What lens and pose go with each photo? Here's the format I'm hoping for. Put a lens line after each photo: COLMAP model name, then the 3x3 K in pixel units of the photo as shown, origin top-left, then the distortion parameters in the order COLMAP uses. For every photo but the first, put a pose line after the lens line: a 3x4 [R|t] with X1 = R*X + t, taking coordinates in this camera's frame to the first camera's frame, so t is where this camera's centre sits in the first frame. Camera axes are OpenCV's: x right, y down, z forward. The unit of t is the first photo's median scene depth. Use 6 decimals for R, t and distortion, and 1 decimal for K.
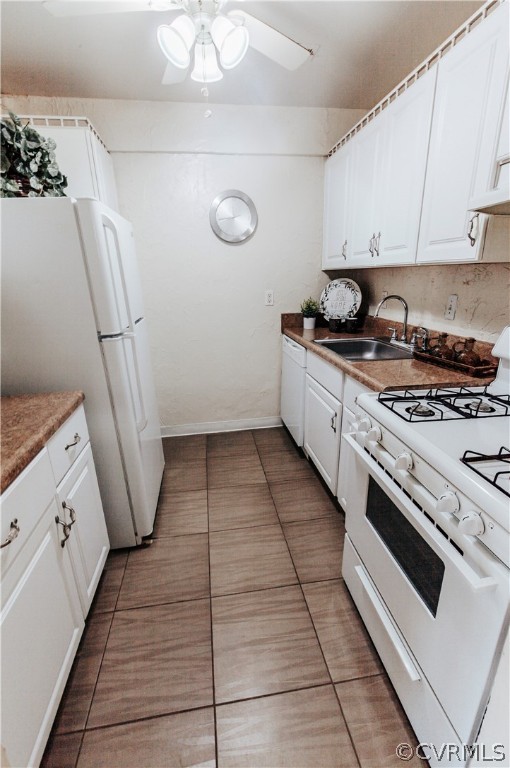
lens RADIAL K [[347.5, 0, 256.9], [0, 347.5, 388.4], [0, 0, 1]] dist [0.001513, 0.000477]
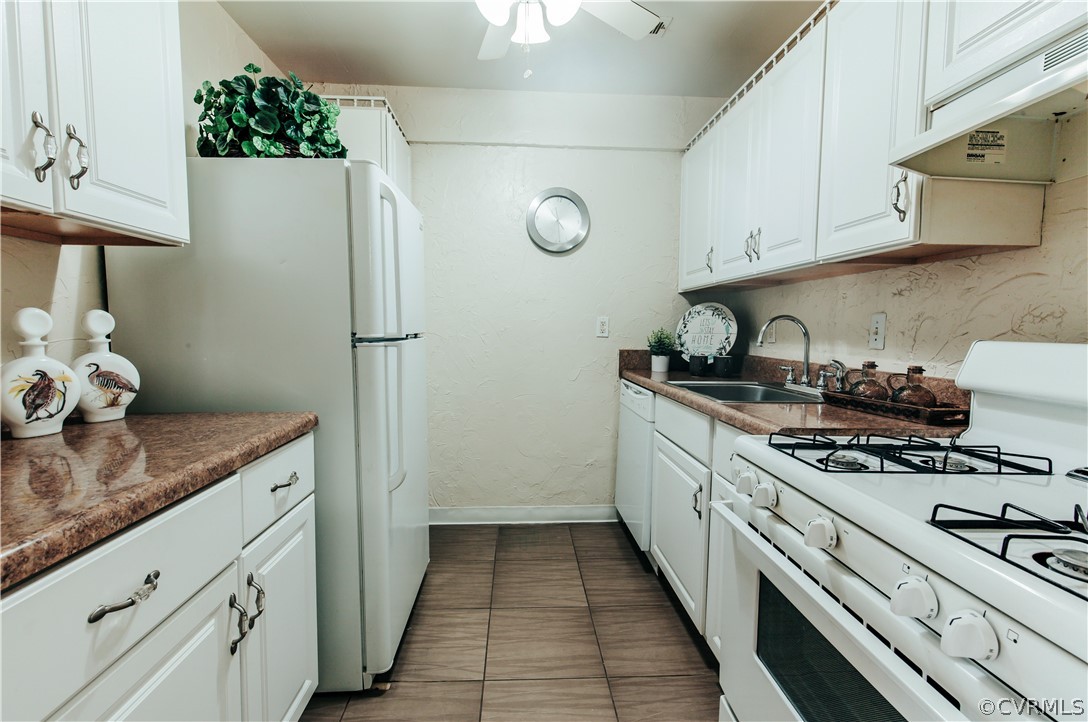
lens RADIAL K [[492.3, 0, 544.0], [0, 492.3, 361.0], [0, 0, 1]] dist [0.001513, 0.000477]
pose [[0.994767, 0.039733, -0.094125, 0.021709], [-0.062016, 0.966970, -0.247229, 0.095381], [0.081193, 0.251773, 0.964375, 0.066194]]
